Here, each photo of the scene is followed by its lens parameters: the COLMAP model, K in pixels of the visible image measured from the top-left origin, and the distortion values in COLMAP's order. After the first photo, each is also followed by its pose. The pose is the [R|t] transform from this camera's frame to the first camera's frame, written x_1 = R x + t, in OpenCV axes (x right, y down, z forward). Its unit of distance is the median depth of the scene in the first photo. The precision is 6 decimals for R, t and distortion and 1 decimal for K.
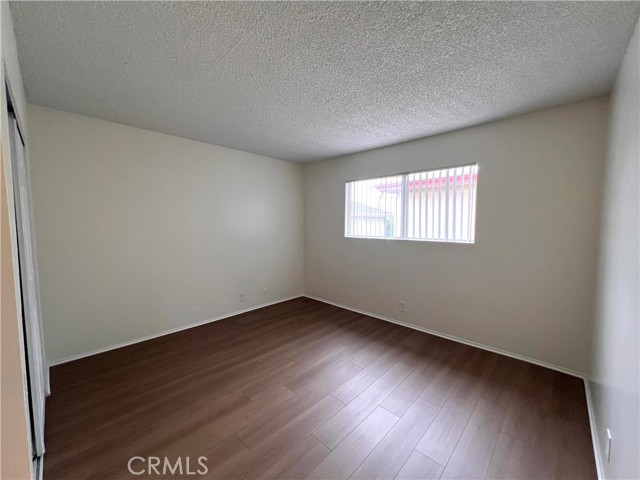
lens RADIAL K [[258.1, 0, 320.5], [0, 258.1, 240.9], [0, 0, 1]] dist [-0.000490, -0.000095]
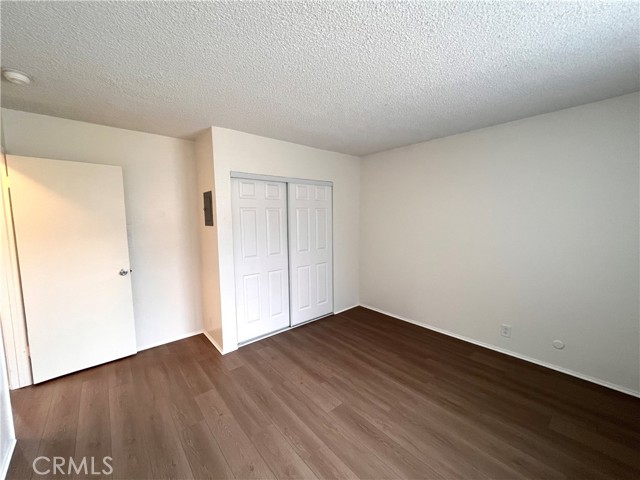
lens RADIAL K [[256.3, 0, 320.6], [0, 256.3, 241.5], [0, 0, 1]] dist [0.001378, -0.000177]
pose [[-0.095179, 0.090851, -0.991306, 0.586488], [-0.070616, 0.992702, 0.097759, -0.082218], [0.992952, 0.079307, -0.088069, 0.773409]]
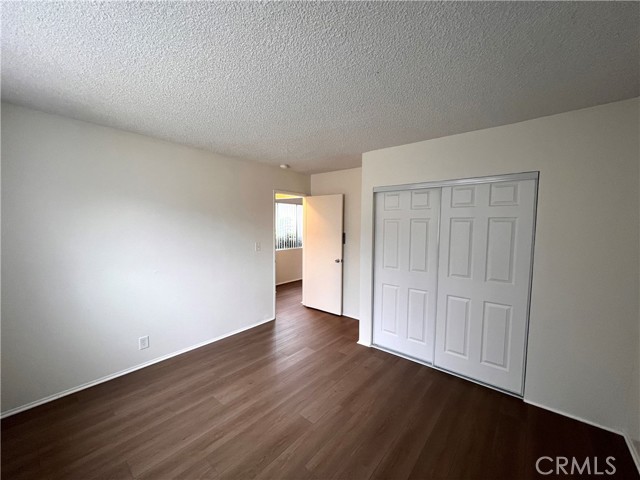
lens RADIAL K [[256.3, 0, 320.6], [0, 256.3, 241.5], [0, 0, 1]] dist [0.001378, -0.000177]
pose [[-0.998077, -0.005309, -0.061766, -0.087778], [-0.014681, 0.988227, 0.152291, -0.165420], [0.060230, 0.152904, -0.986404, 1.442202]]
